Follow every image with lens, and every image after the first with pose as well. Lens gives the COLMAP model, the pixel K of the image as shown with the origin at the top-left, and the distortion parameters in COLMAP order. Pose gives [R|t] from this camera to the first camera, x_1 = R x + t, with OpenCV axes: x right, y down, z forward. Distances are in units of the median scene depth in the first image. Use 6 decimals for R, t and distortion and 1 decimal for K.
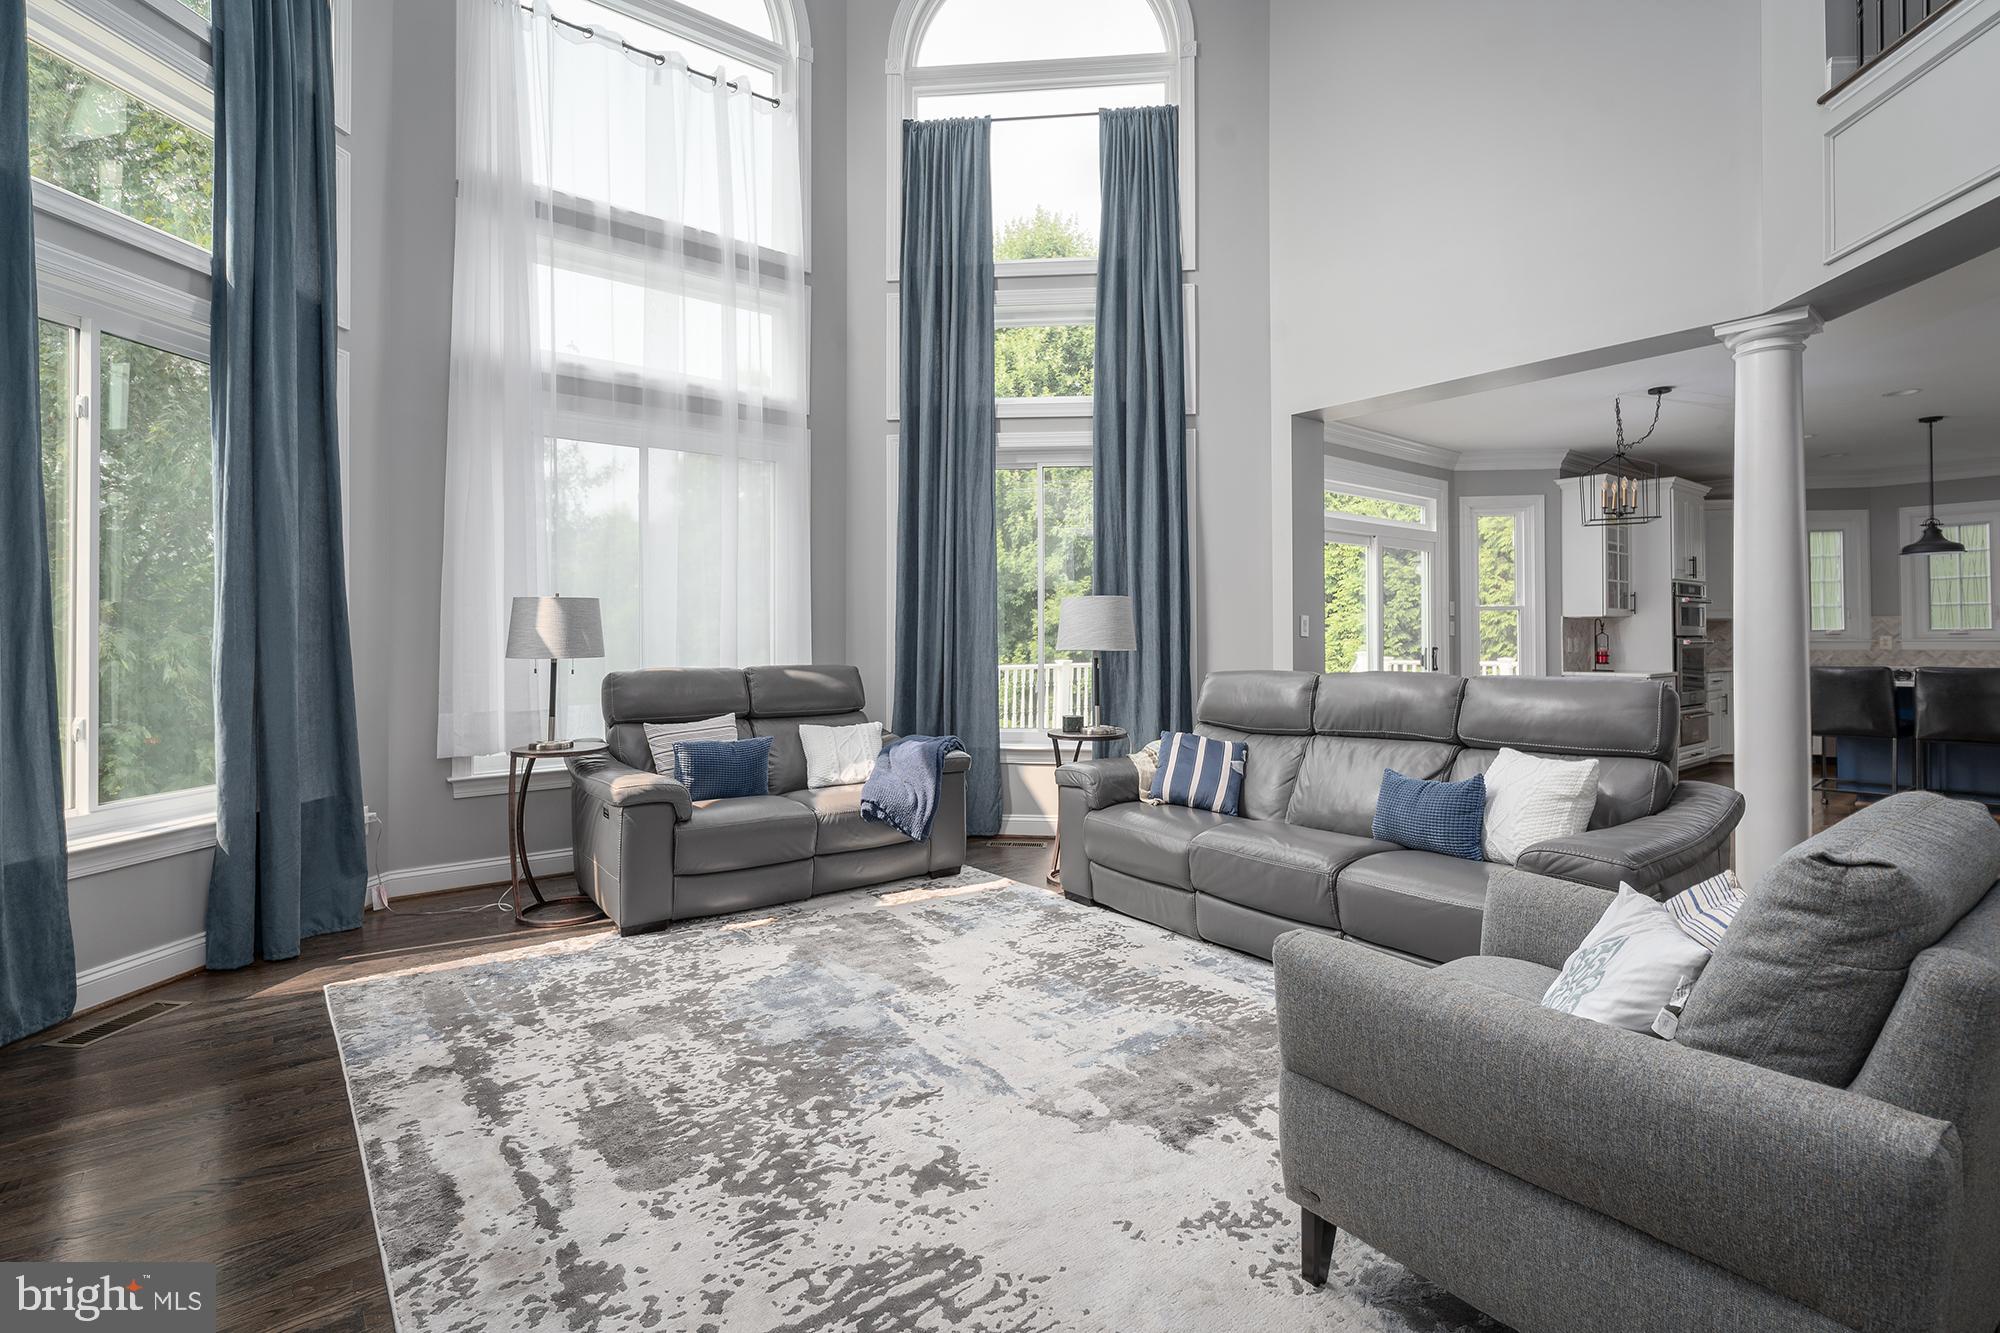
lens RADIAL K [[962.8, 0, 1004.4], [0, 962.8, 625.6], [0, 0, 1]] dist [-0.001623, -0.000719]
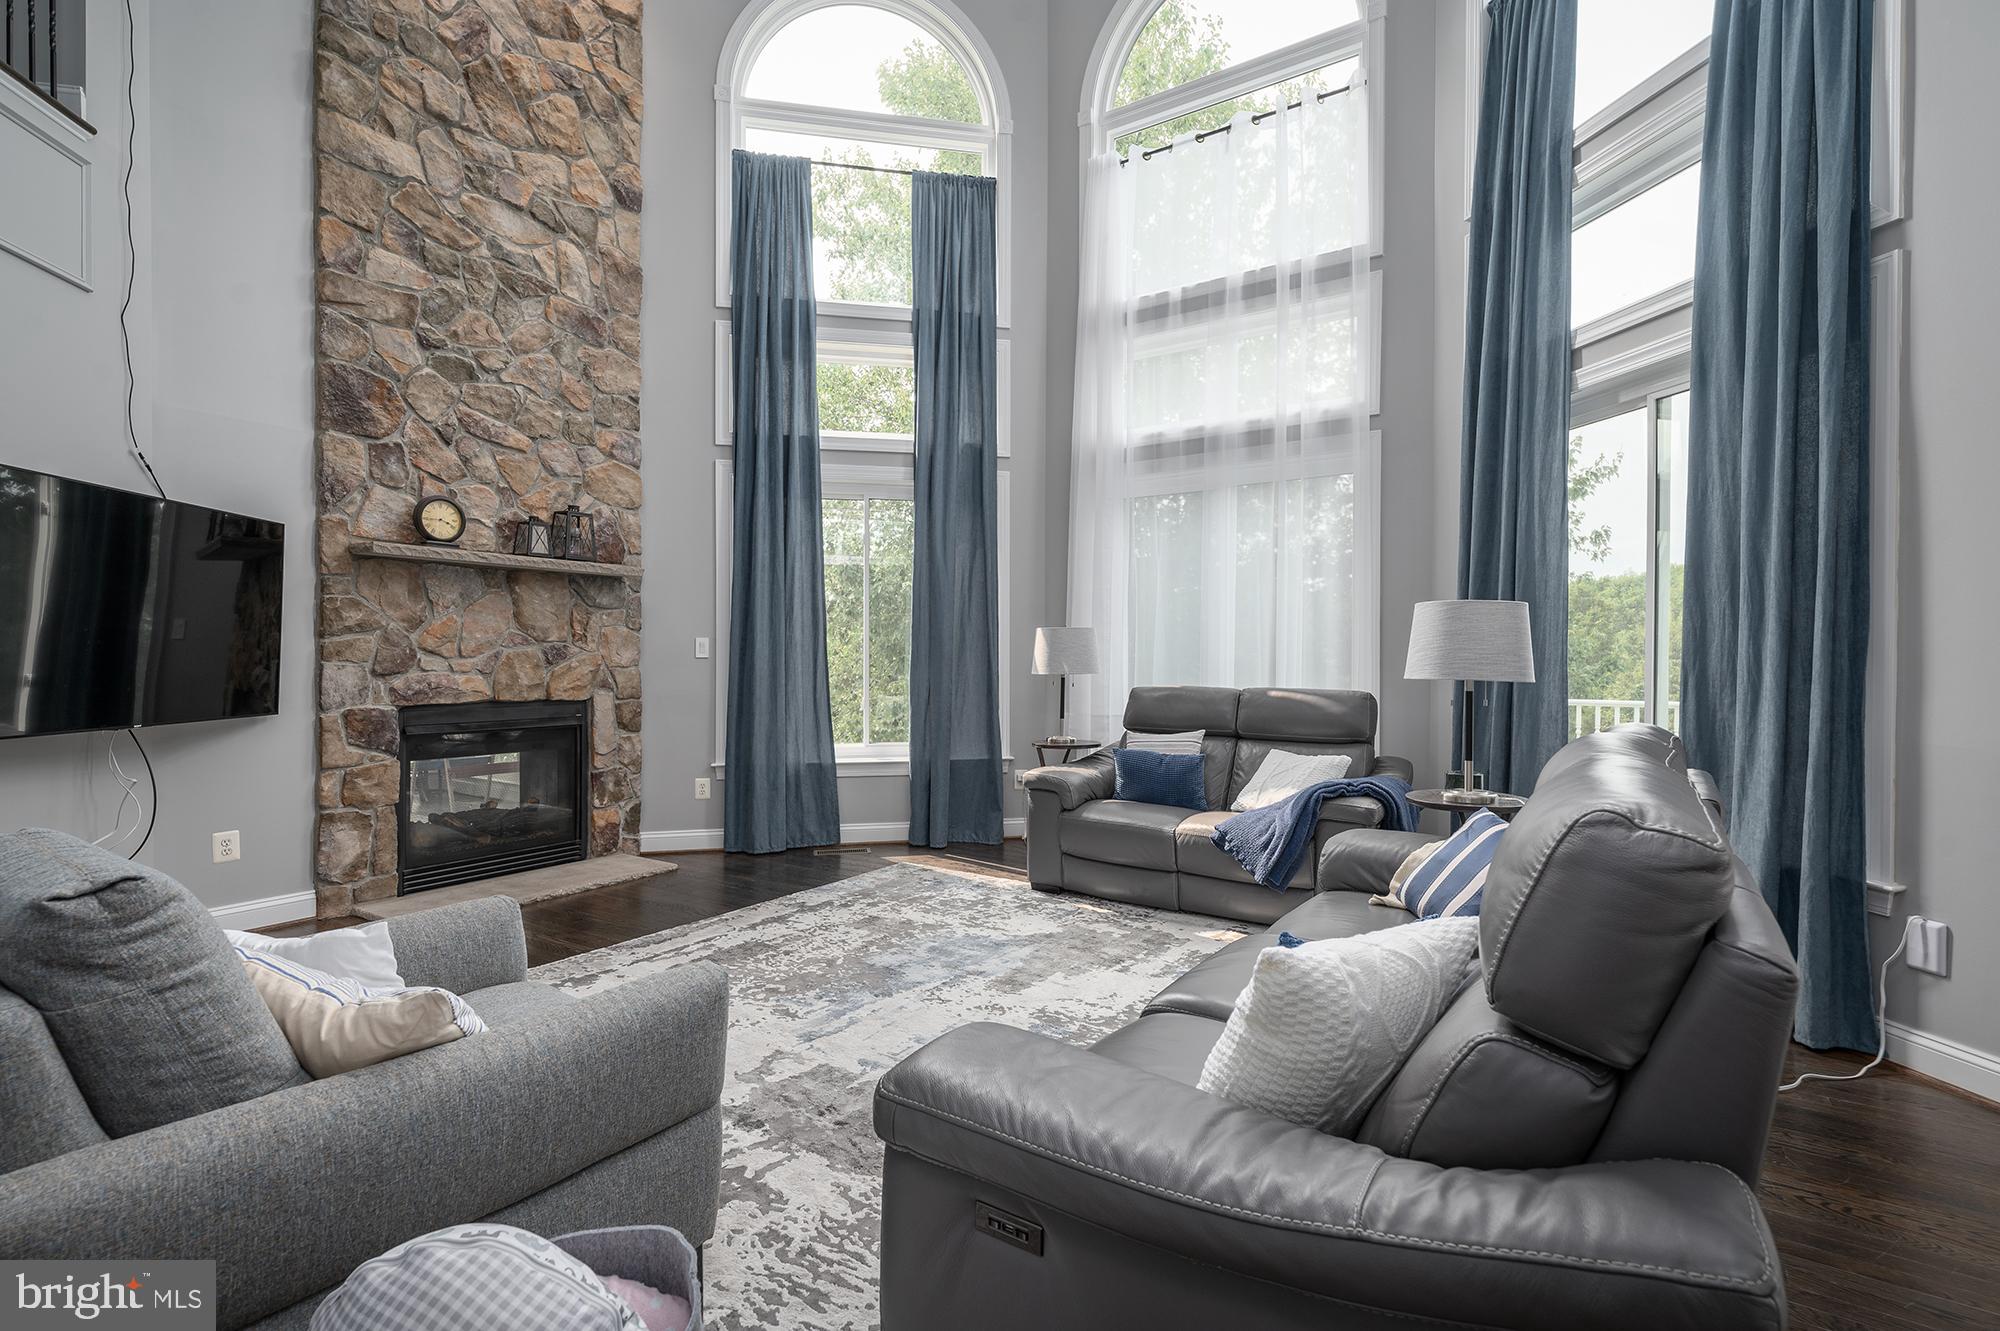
lens RADIAL K [[908.3, 0, 1004.2], [0, 908.3, 676.2], [0, 0, 1]] dist [-0.002262, -0.000491]
pose [[0.297868, 0.021119, -0.954373, 0.982944], [0.006239, 0.999691, 0.024069, 0.008124], [0.954587, -0.013124, 0.297644, 0.785181]]
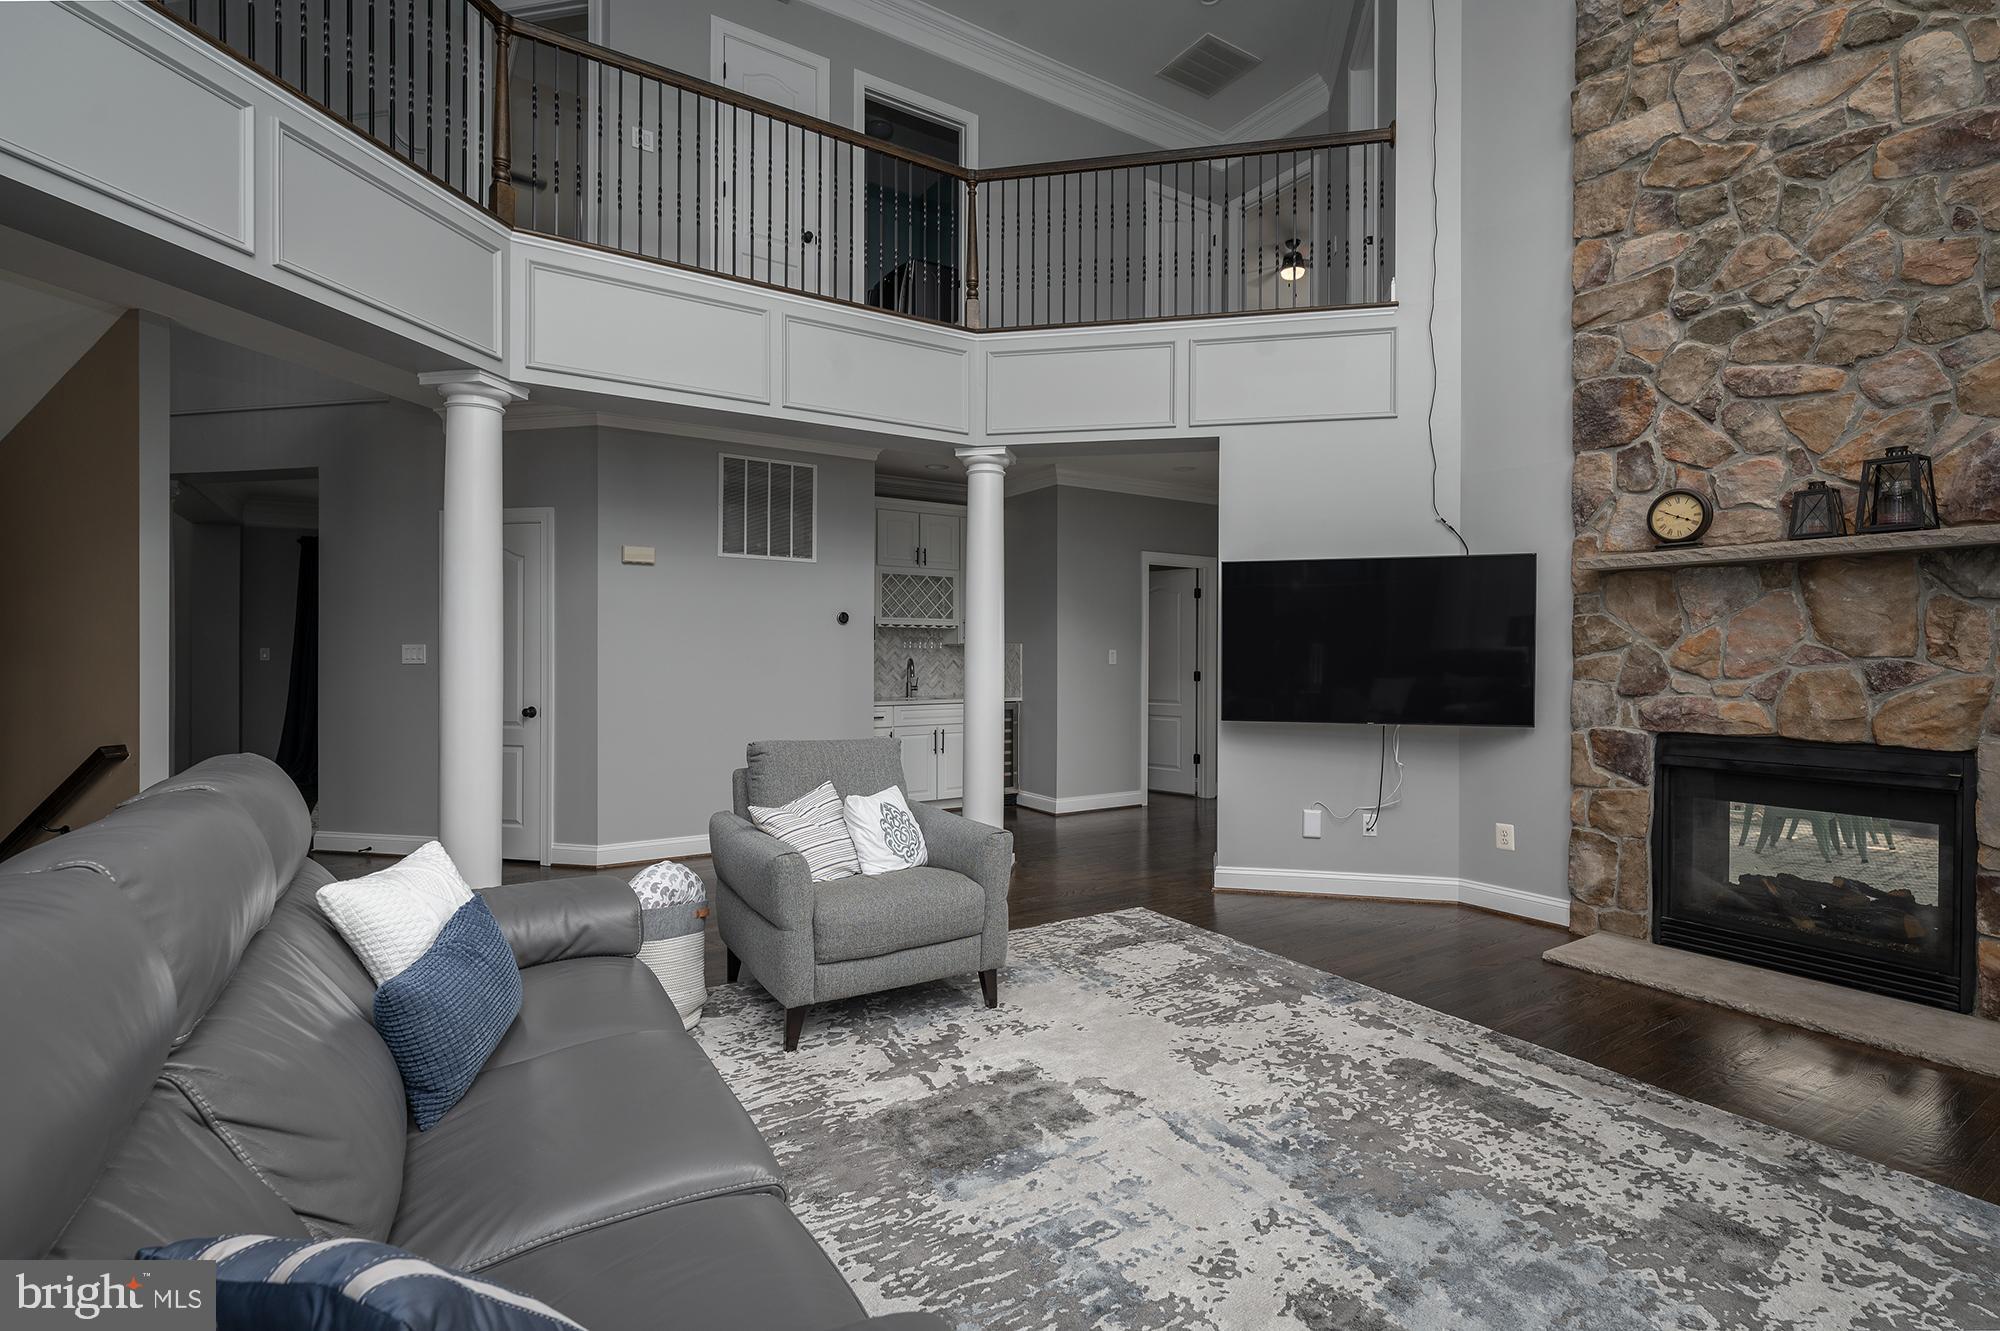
lens RADIAL K [[914.7, 0, 1000.0], [0, 914.7, 665.5], [0, 0, 1]] dist [-0.002340, -0.000582]
pose [[-0.994793, -0.002312, 0.101888, 0.070661], [-0.002426, 0.999997, -0.000991, -0.007023], [-0.101886, -0.001233, -0.994795, 1.744506]]
